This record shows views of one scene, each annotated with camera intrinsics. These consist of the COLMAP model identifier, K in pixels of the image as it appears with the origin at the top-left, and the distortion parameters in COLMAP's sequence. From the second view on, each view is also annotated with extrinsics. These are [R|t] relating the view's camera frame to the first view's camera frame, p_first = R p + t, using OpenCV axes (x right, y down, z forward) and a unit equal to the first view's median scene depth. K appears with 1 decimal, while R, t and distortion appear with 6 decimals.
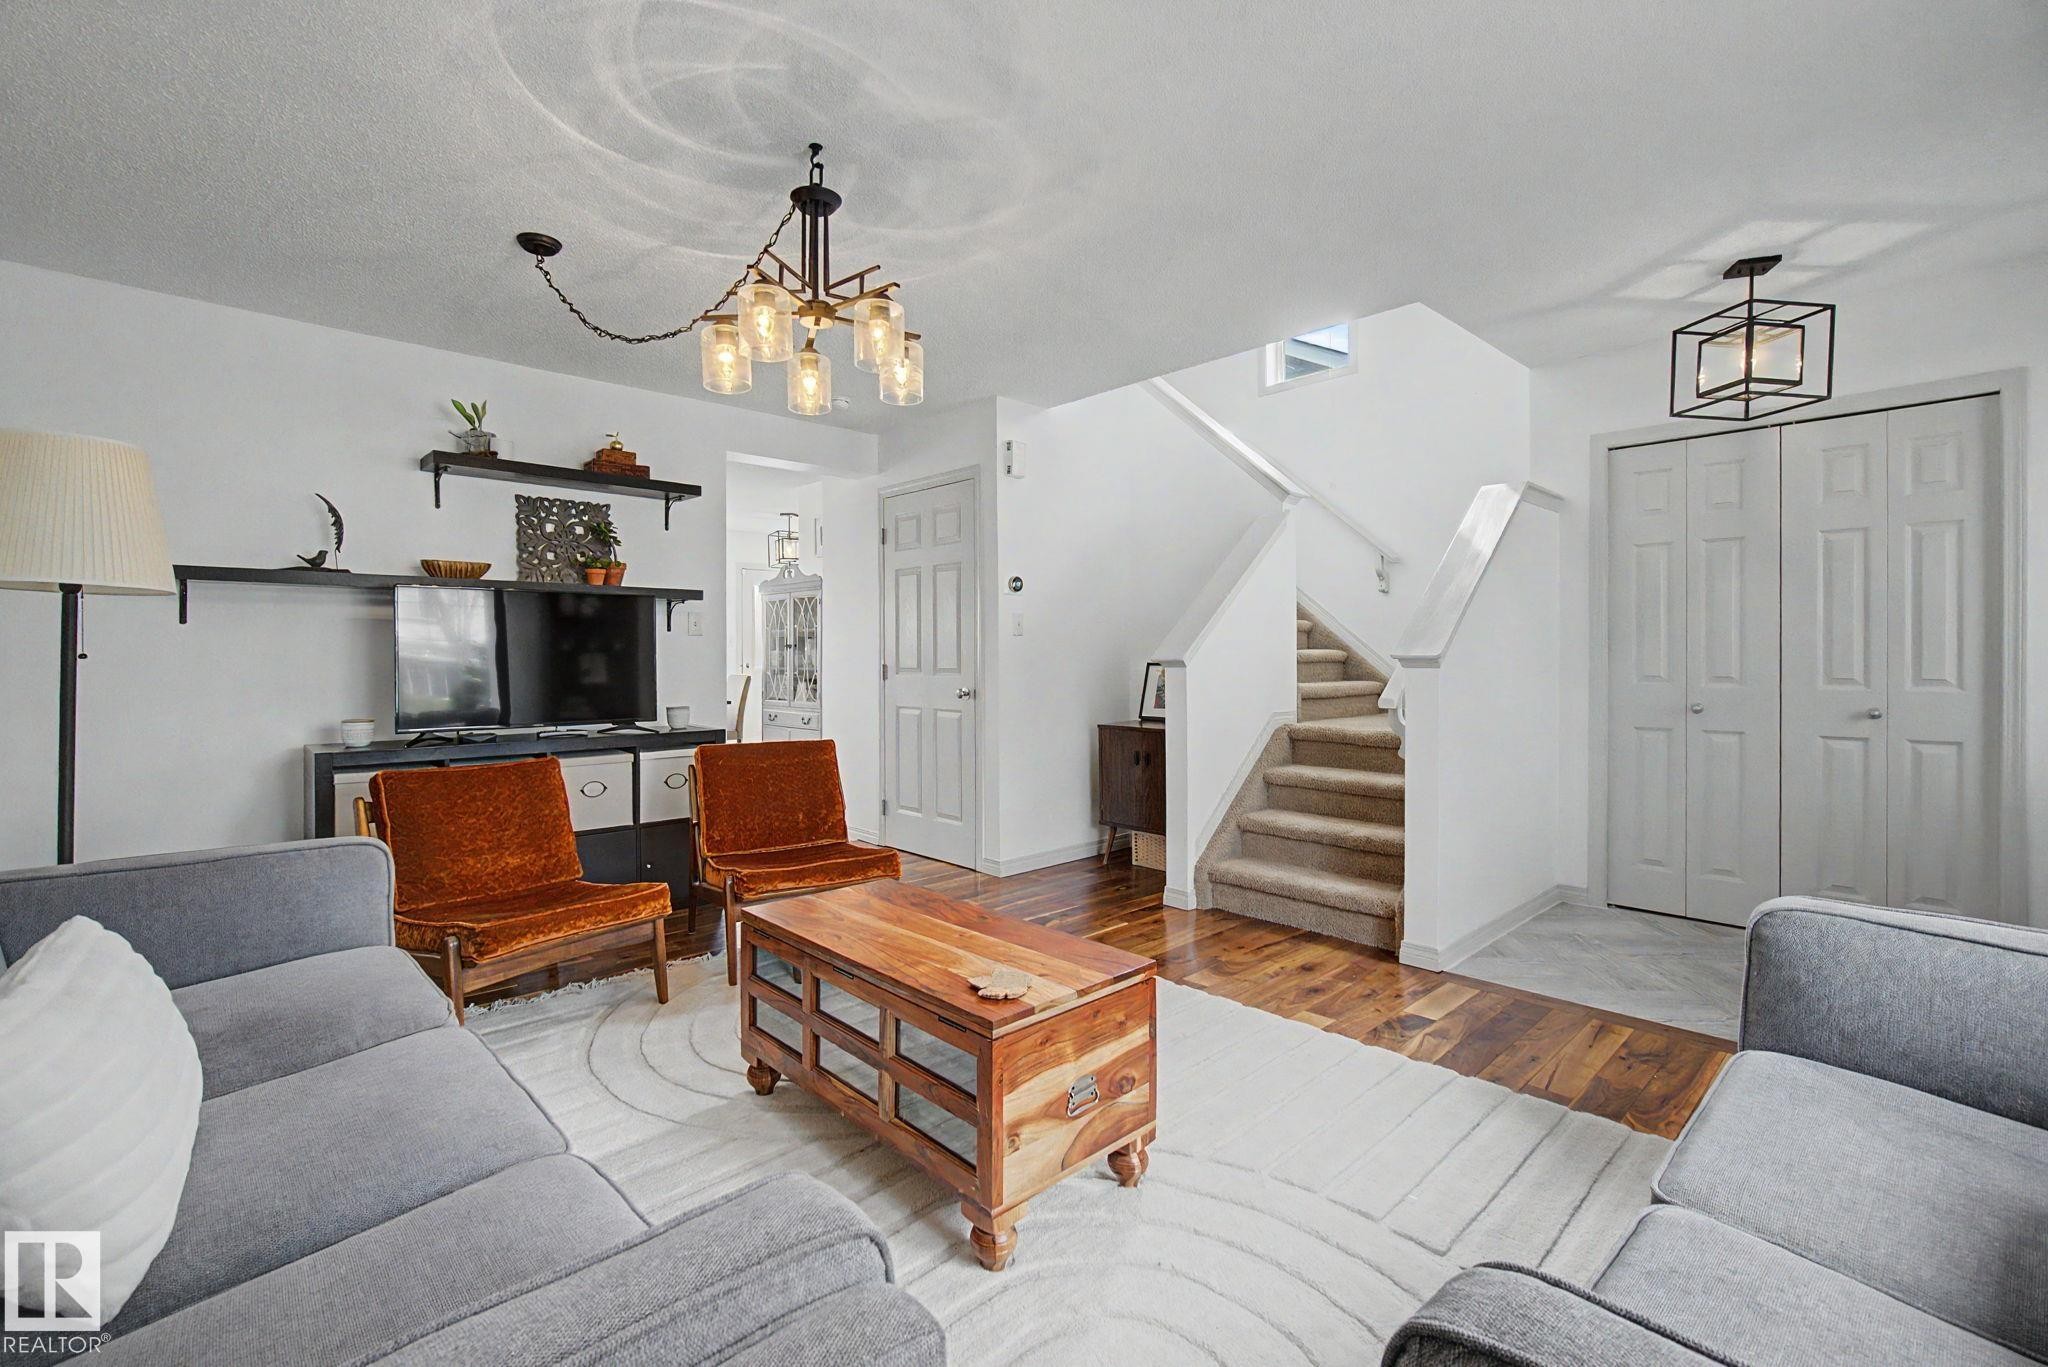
lens RADIAL K [[897.1, 0, 1019.6], [0, 897.1, 659.0], [0, 0, 1]] dist [0.000045, 0.000167]
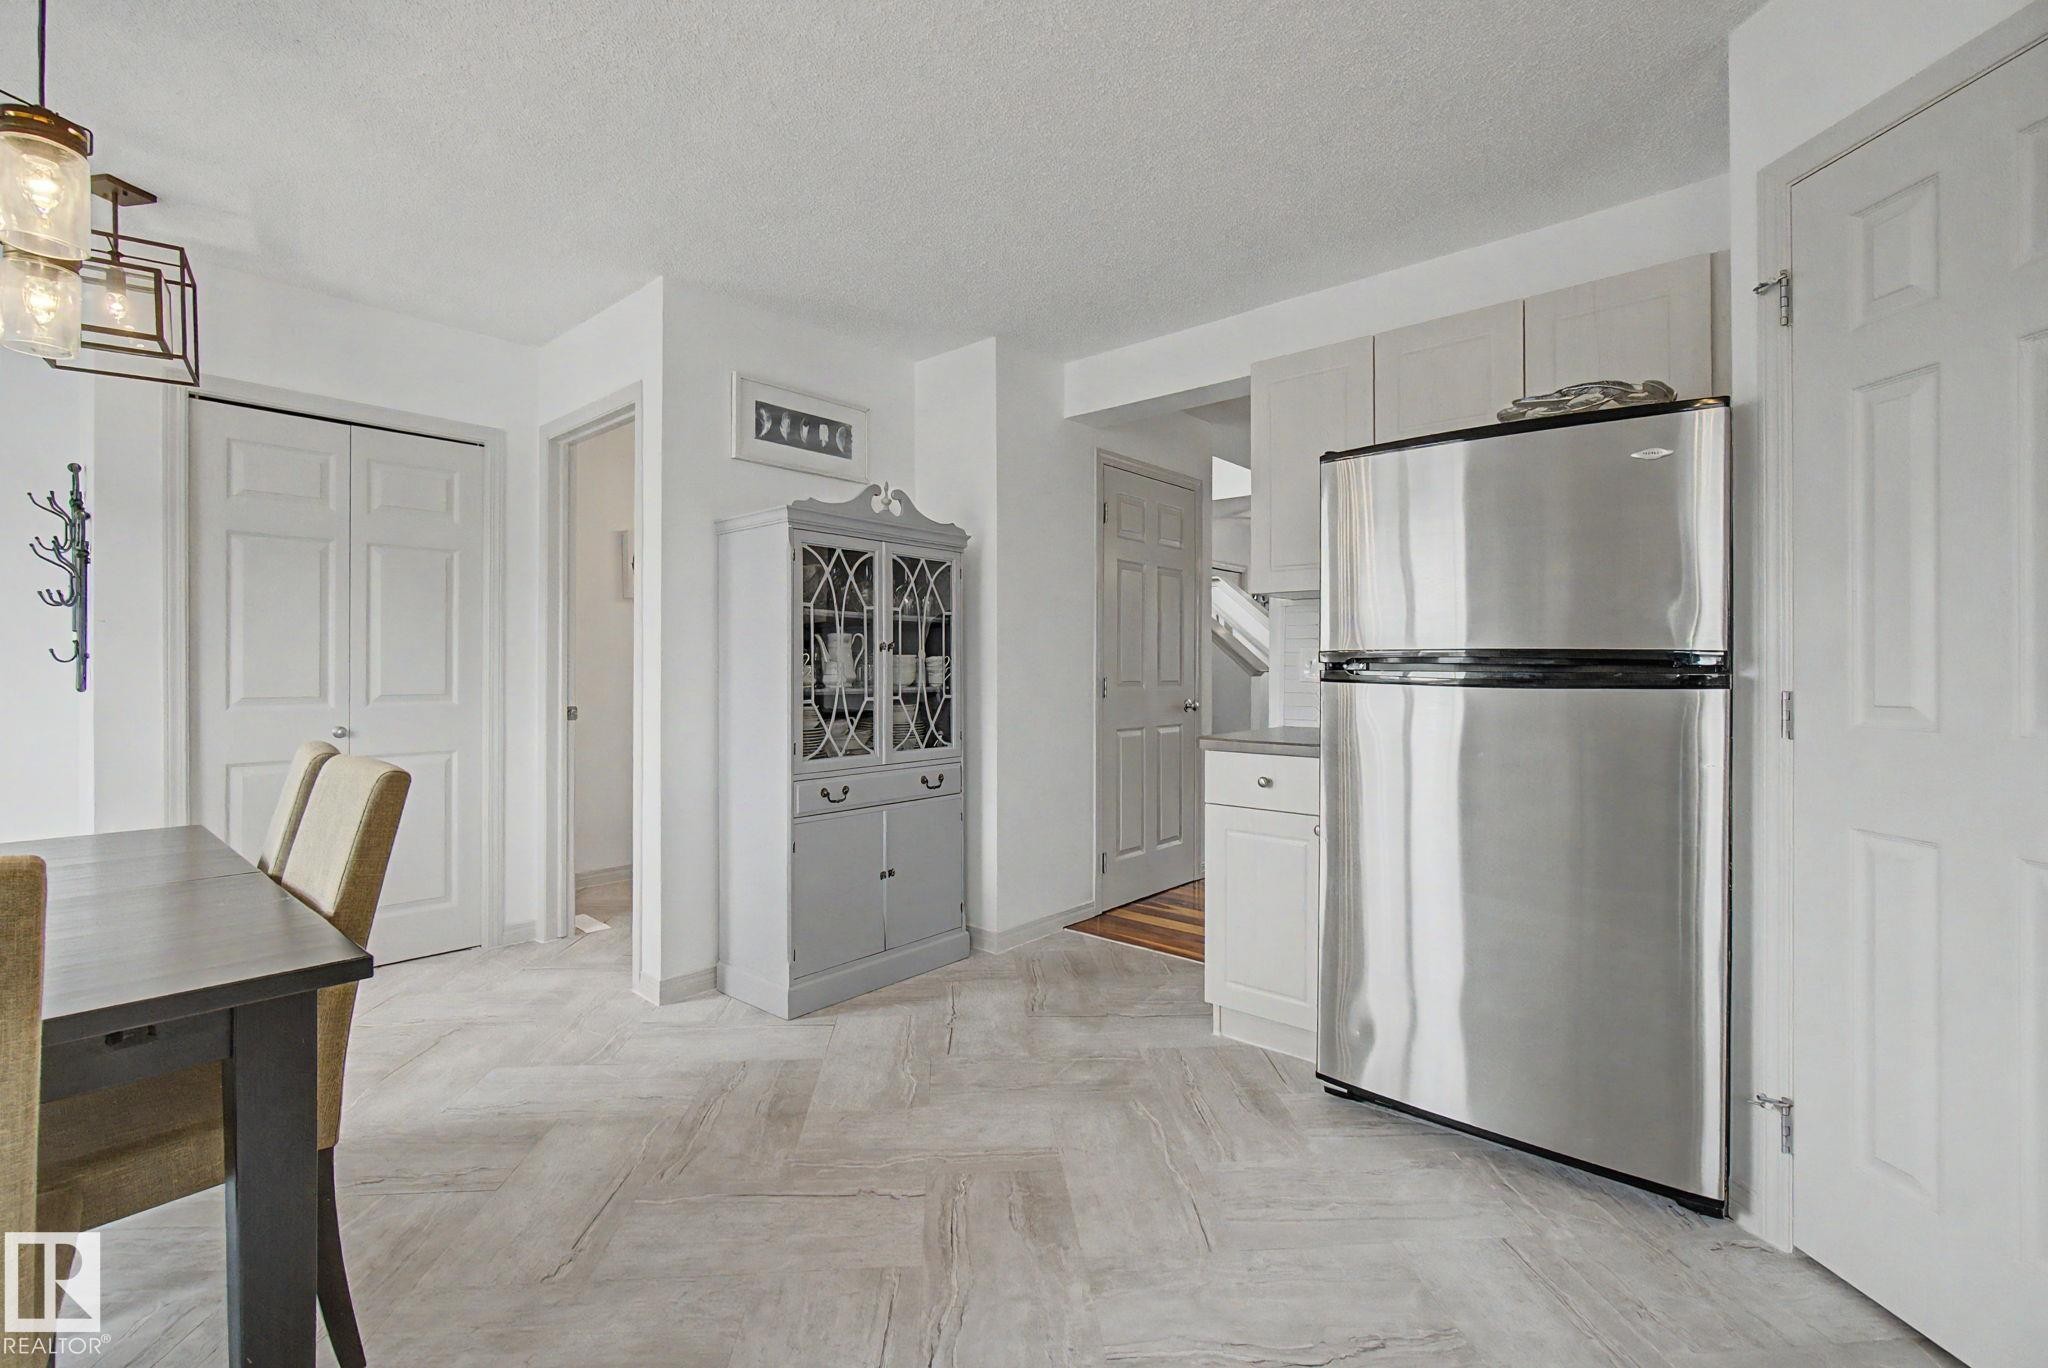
lens RADIAL K [[881.2, 0, 1015.5], [0, 881.2, 677.7], [0, 0, 1]] dist [-0.001581, 0.000360]
pose [[-0.091200, -0.008288, 0.995798, -1.339836], [-0.000208, 0.999966, 0.008303, -0.001427], [-0.995833, 0.000550, -0.091199, 1.705951]]
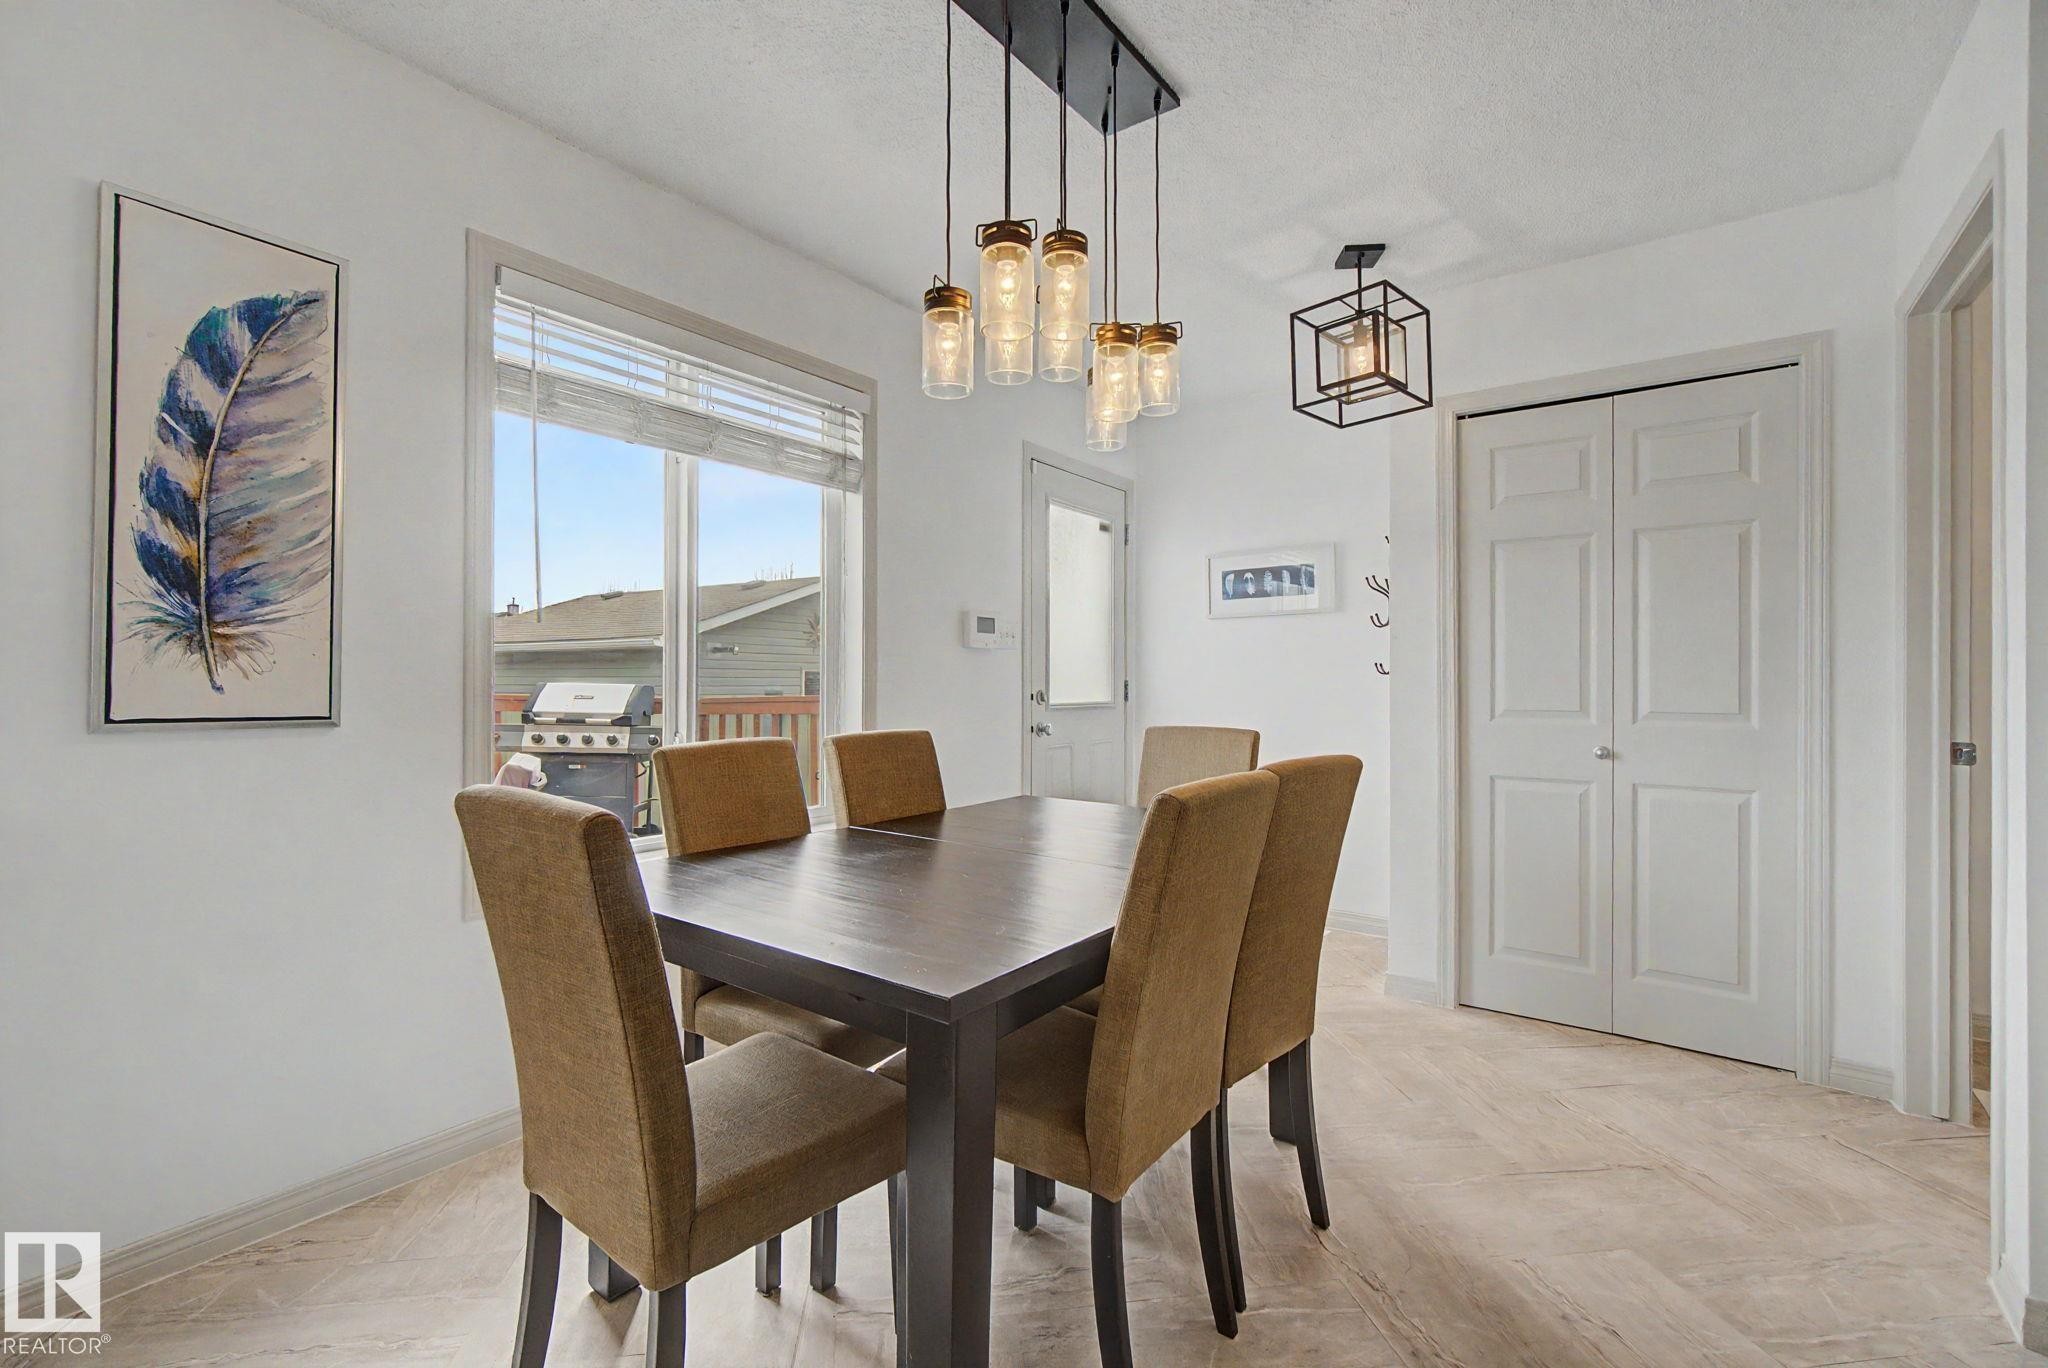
lens RADIAL K [[881.2, 0, 1015.5], [0, 881.2, 677.7], [0, 0, 1]] dist [-0.001581, 0.000360]
pose [[0.984983, 0.007468, 0.172489, -0.967907], [-0.006609, 0.999963, -0.005554, 0.004081], [-0.172524, 0.004330, 0.984996, 1.617578]]
